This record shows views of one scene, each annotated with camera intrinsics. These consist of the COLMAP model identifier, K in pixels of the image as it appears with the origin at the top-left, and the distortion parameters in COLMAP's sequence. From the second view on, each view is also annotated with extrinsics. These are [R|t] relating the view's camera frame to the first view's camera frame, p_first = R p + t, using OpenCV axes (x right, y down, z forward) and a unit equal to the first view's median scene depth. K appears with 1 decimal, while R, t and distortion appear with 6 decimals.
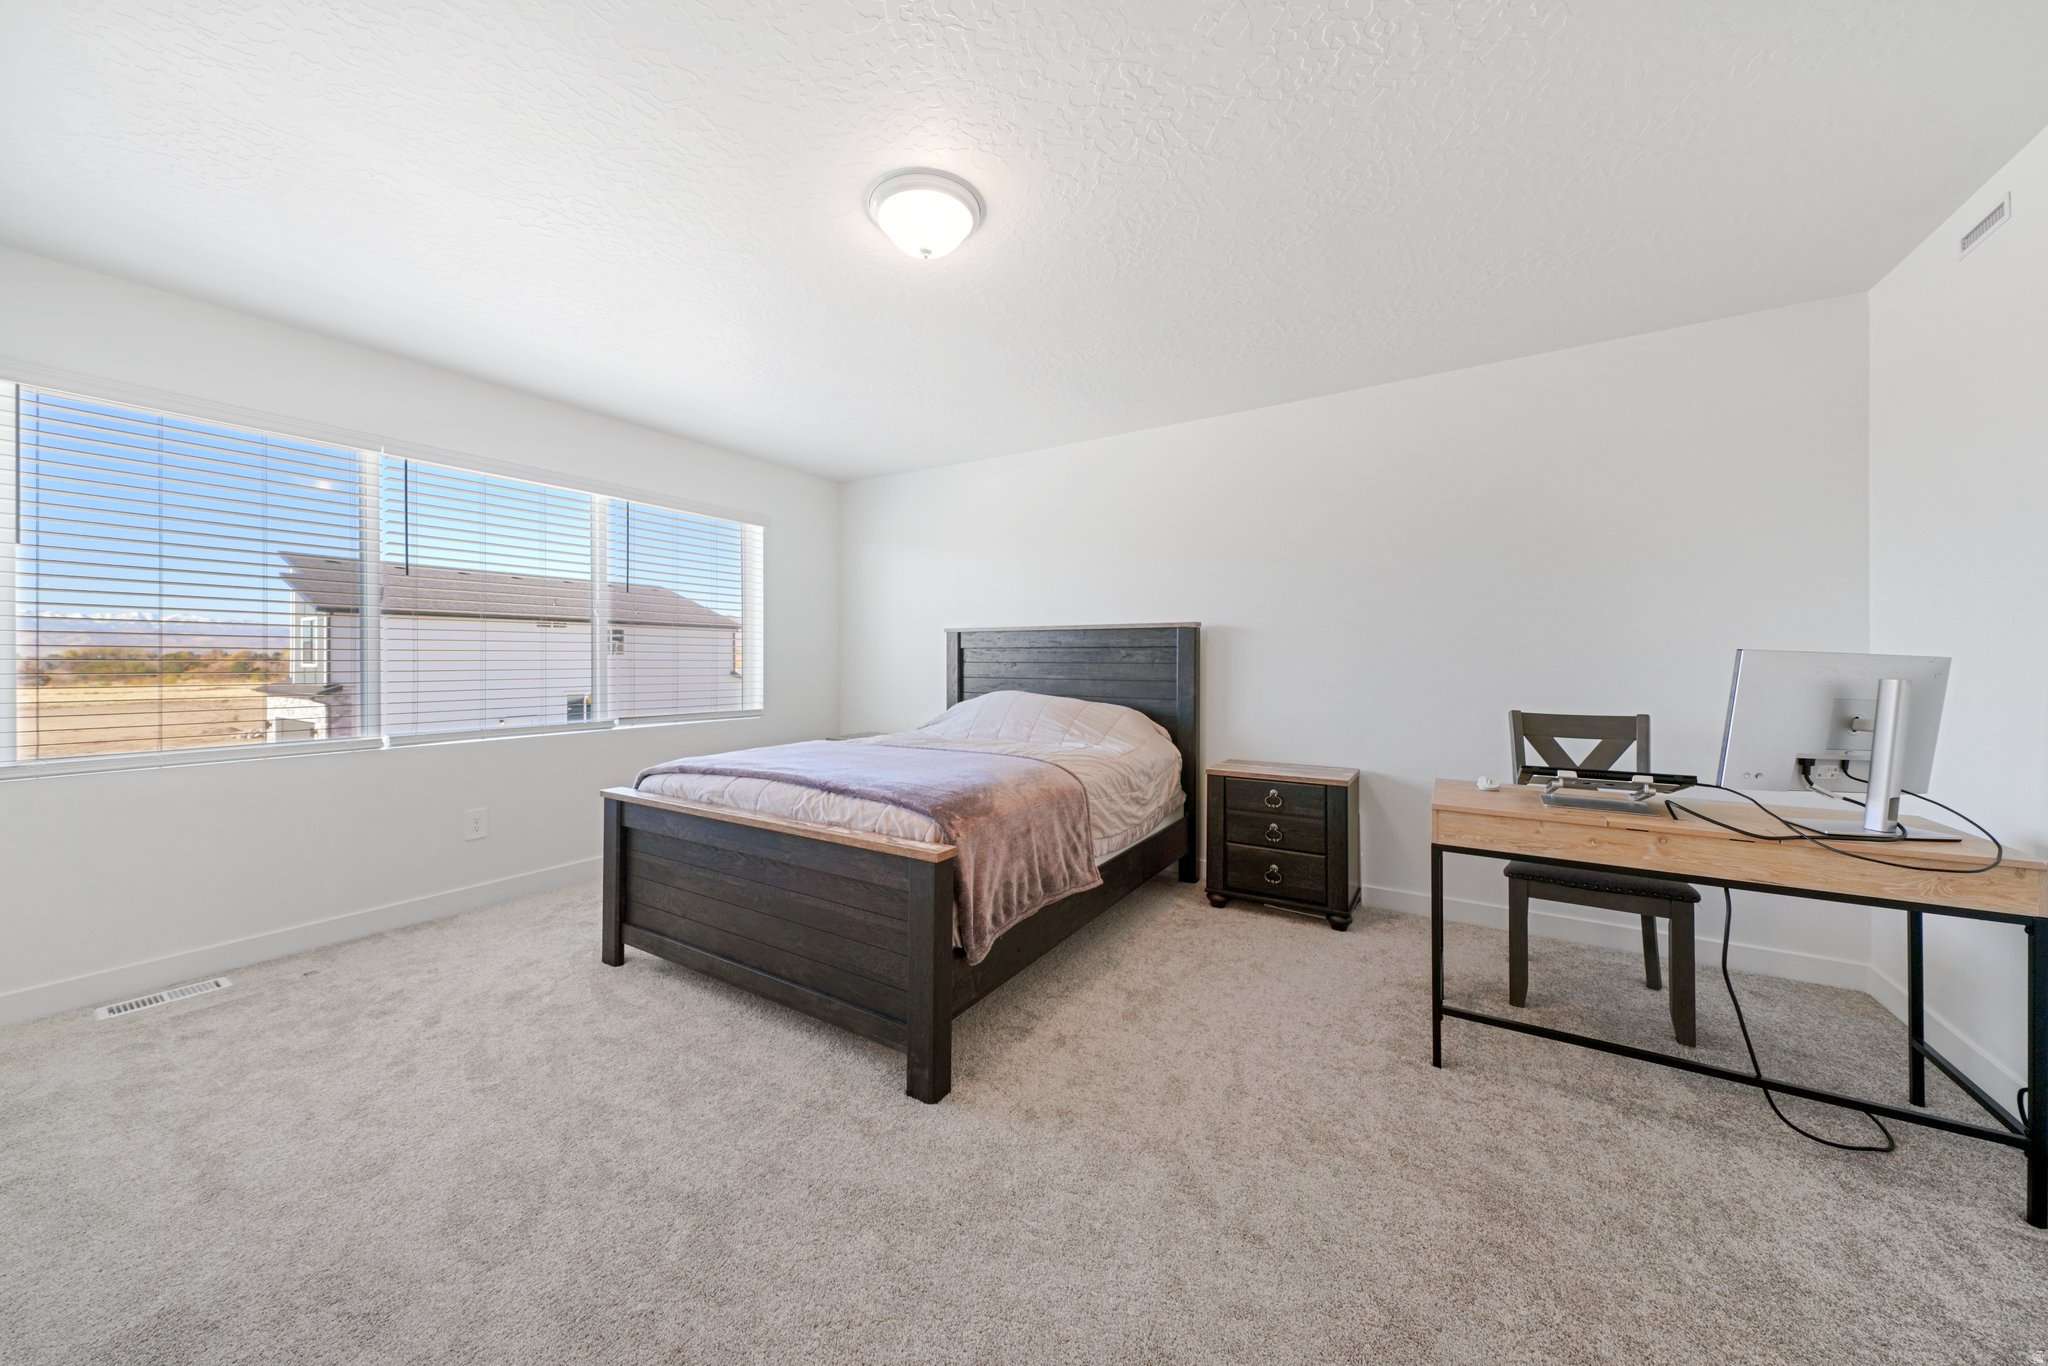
lens RADIAL K [[705.5, 0, 1041.0], [0, 705.5, 648.1], [0, 0, 1]] dist [0.001420, -0.000150]
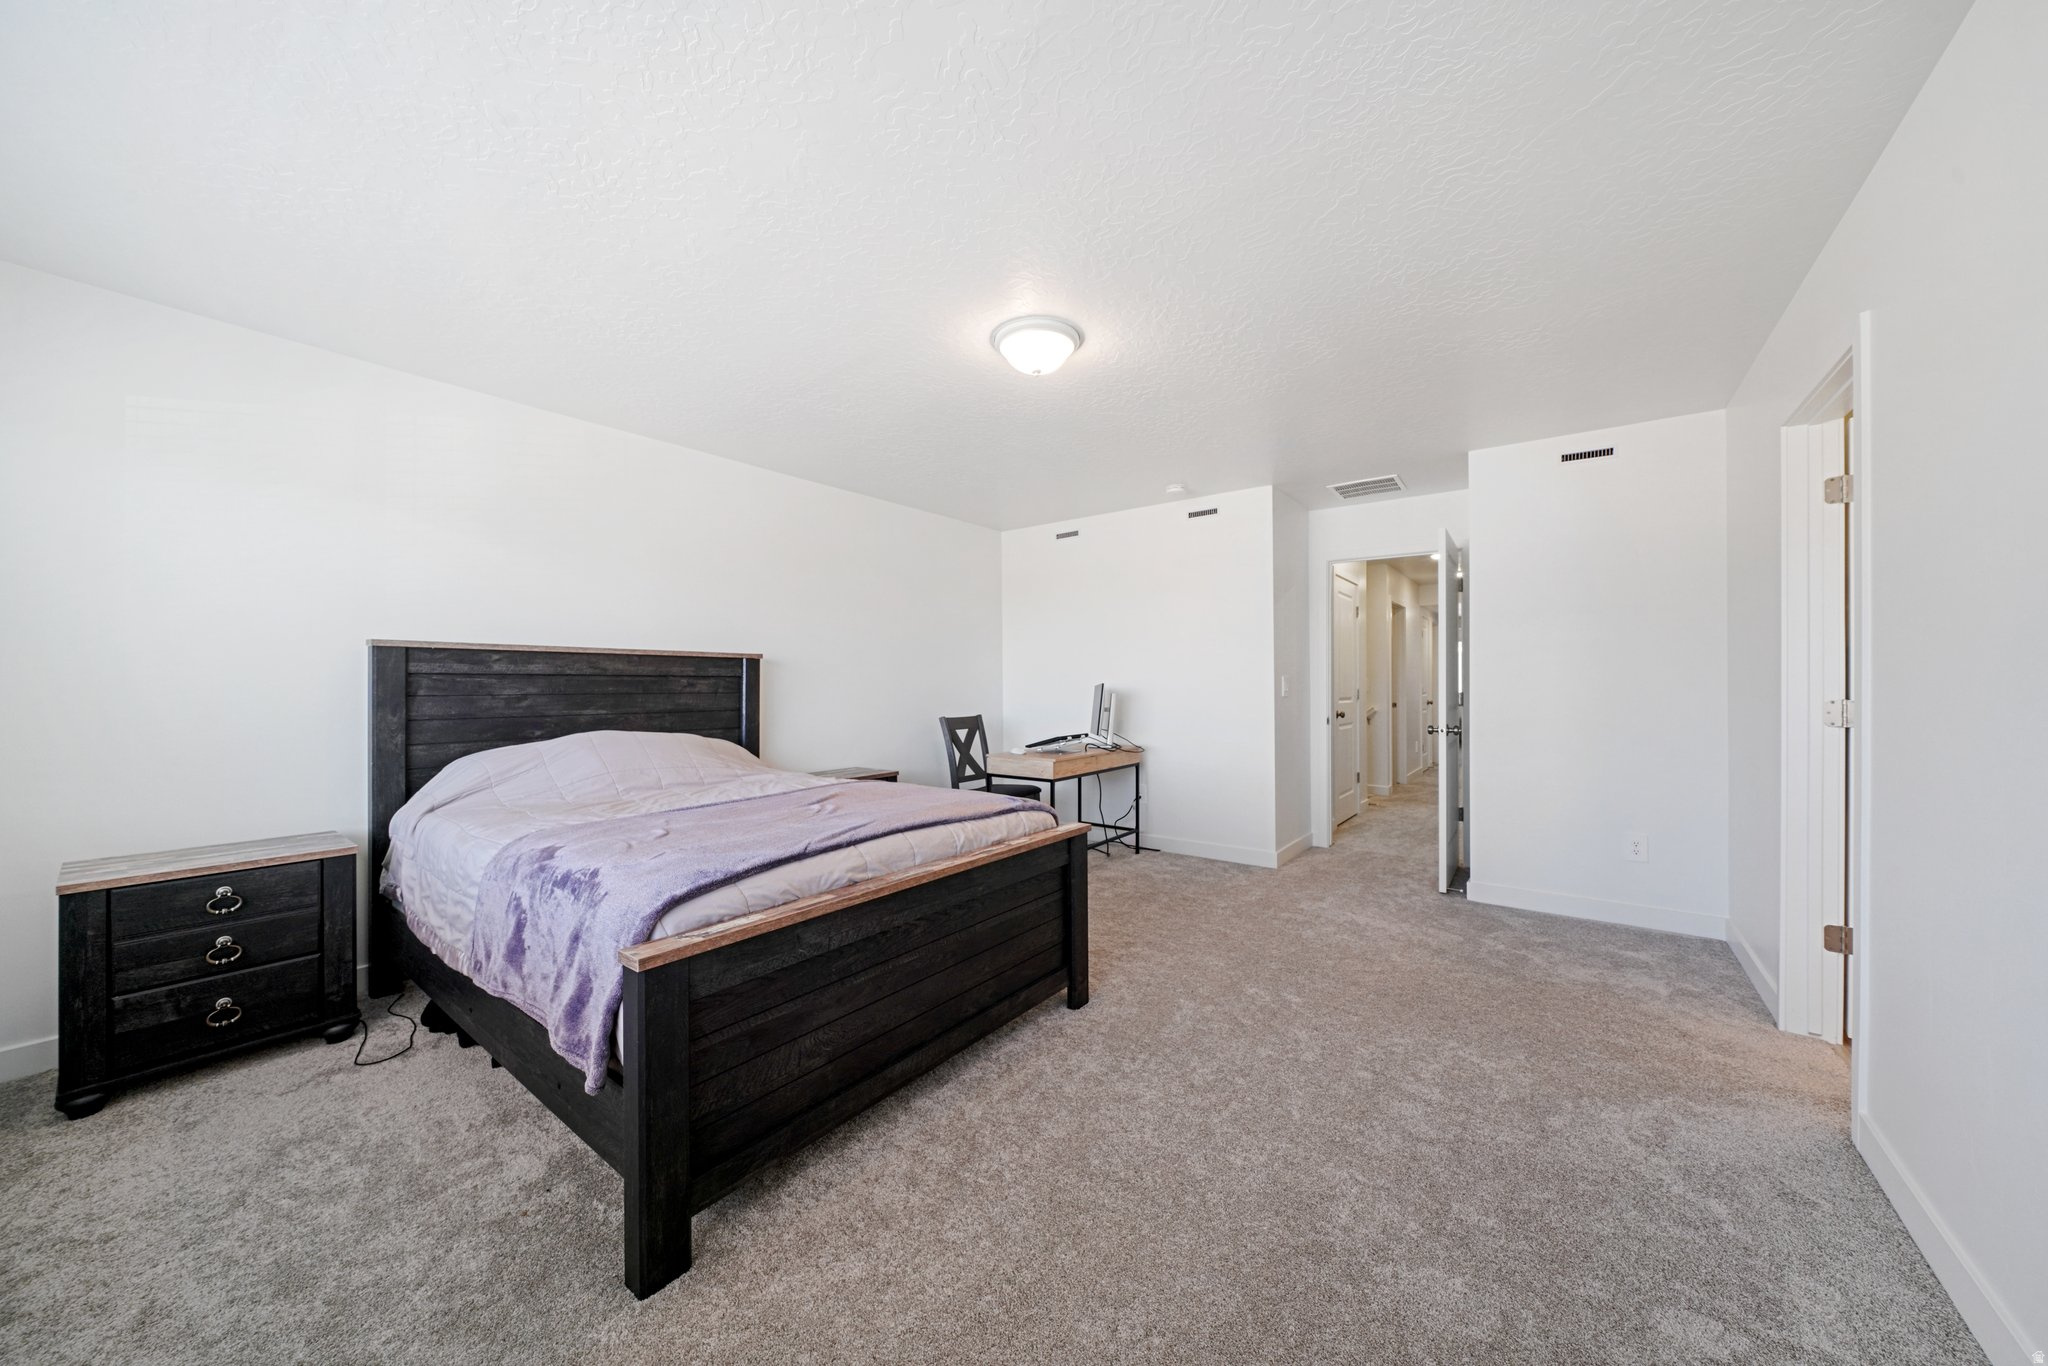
lens RADIAL K [[705.5, 0, 1021.6], [0, 705.5, 687.6], [0, 0, 1]] dist [0.001420, -0.000150]
pose [[0.090140, -0.002631, 0.995926, -0.793529], [-0.006493, 0.999974, 0.003230, 0.007805], [-0.995908, -0.006757, 0.090120, 0.511021]]
